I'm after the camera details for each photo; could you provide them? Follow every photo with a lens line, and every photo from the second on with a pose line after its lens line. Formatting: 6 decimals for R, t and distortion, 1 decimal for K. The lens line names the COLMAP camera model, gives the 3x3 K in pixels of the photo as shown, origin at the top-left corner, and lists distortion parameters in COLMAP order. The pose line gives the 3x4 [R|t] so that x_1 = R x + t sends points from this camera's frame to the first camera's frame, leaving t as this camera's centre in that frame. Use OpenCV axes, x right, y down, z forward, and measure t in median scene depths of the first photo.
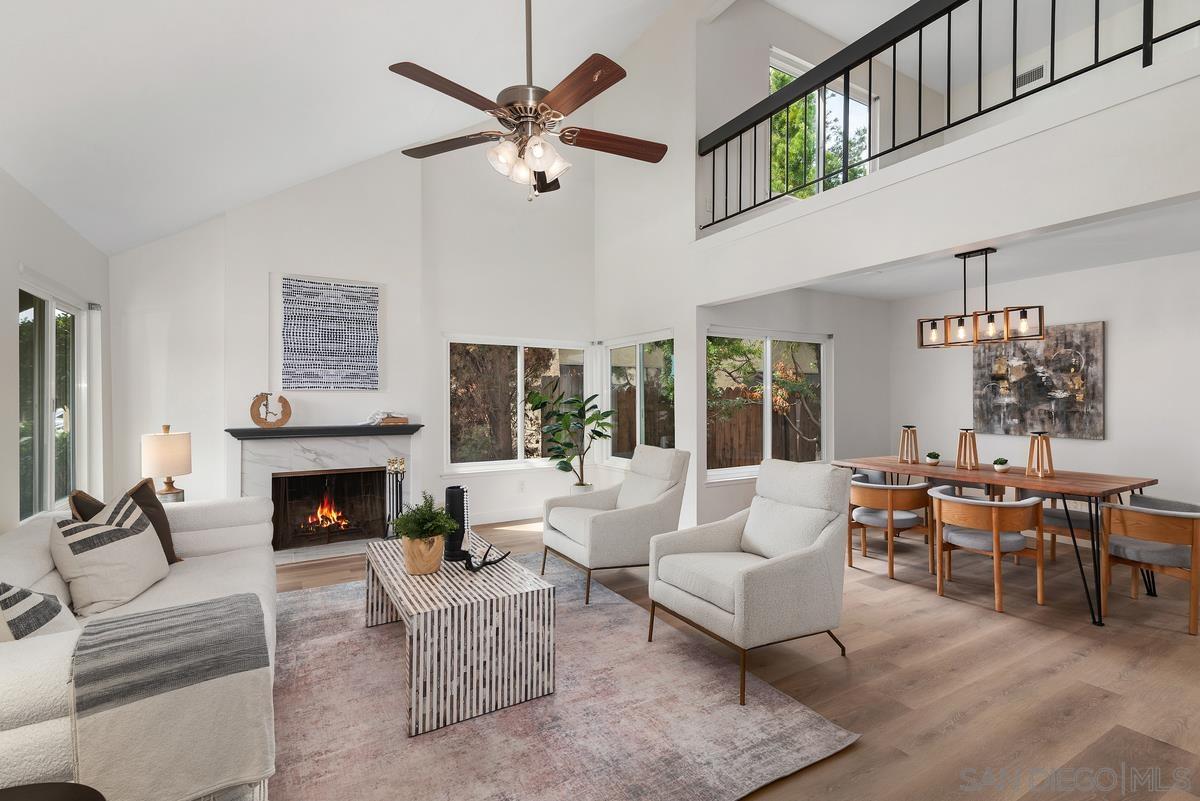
lens RADIAL K [[547.8, 0, 614.2], [0, 547.8, 388.7], [0, 0, 1]] dist [0.013665, 0.000032]
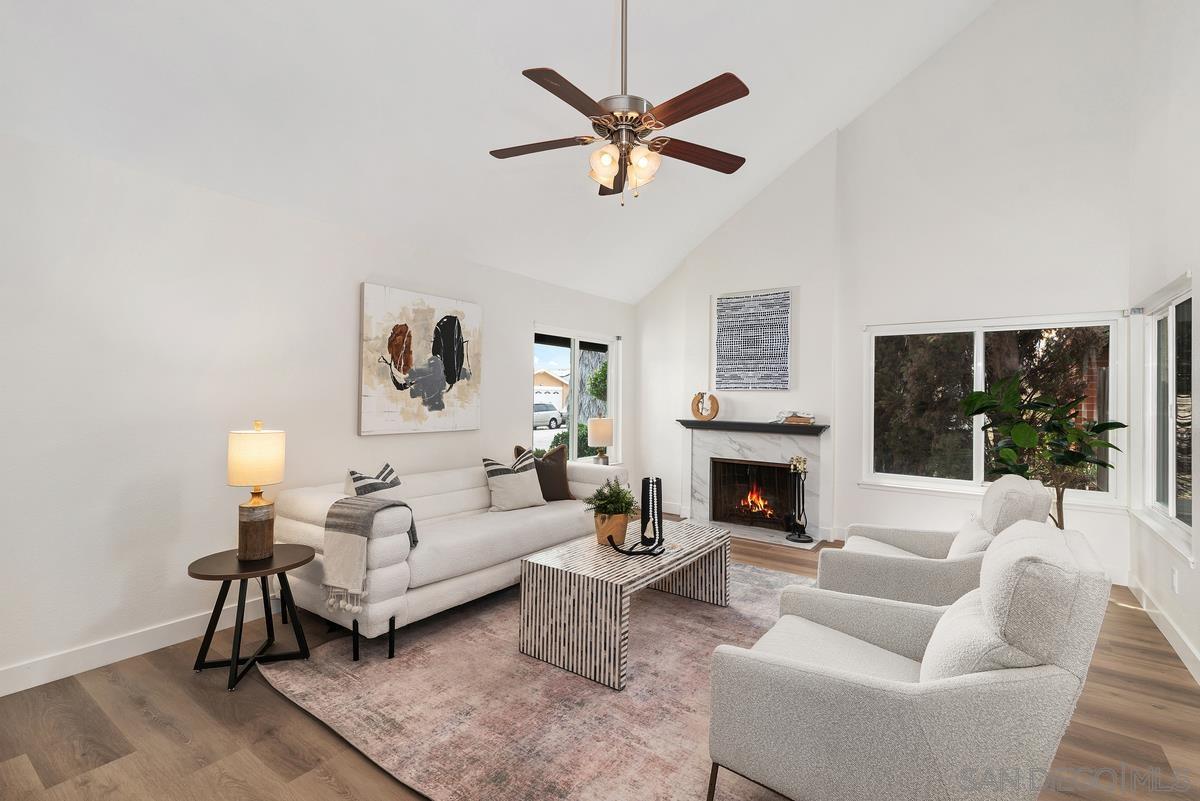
lens RADIAL K [[547.8, 0, 614.2], [0, 547.8, 388.7], [0, 0, 1]] dist [0.013665, 0.000032]
pose [[0.393439, -0.007279, -0.919322, 0.435233], [0.004583, 0.999972, -0.005957, 0.005226], [0.919339, -0.001870, 0.393461, 0.322170]]
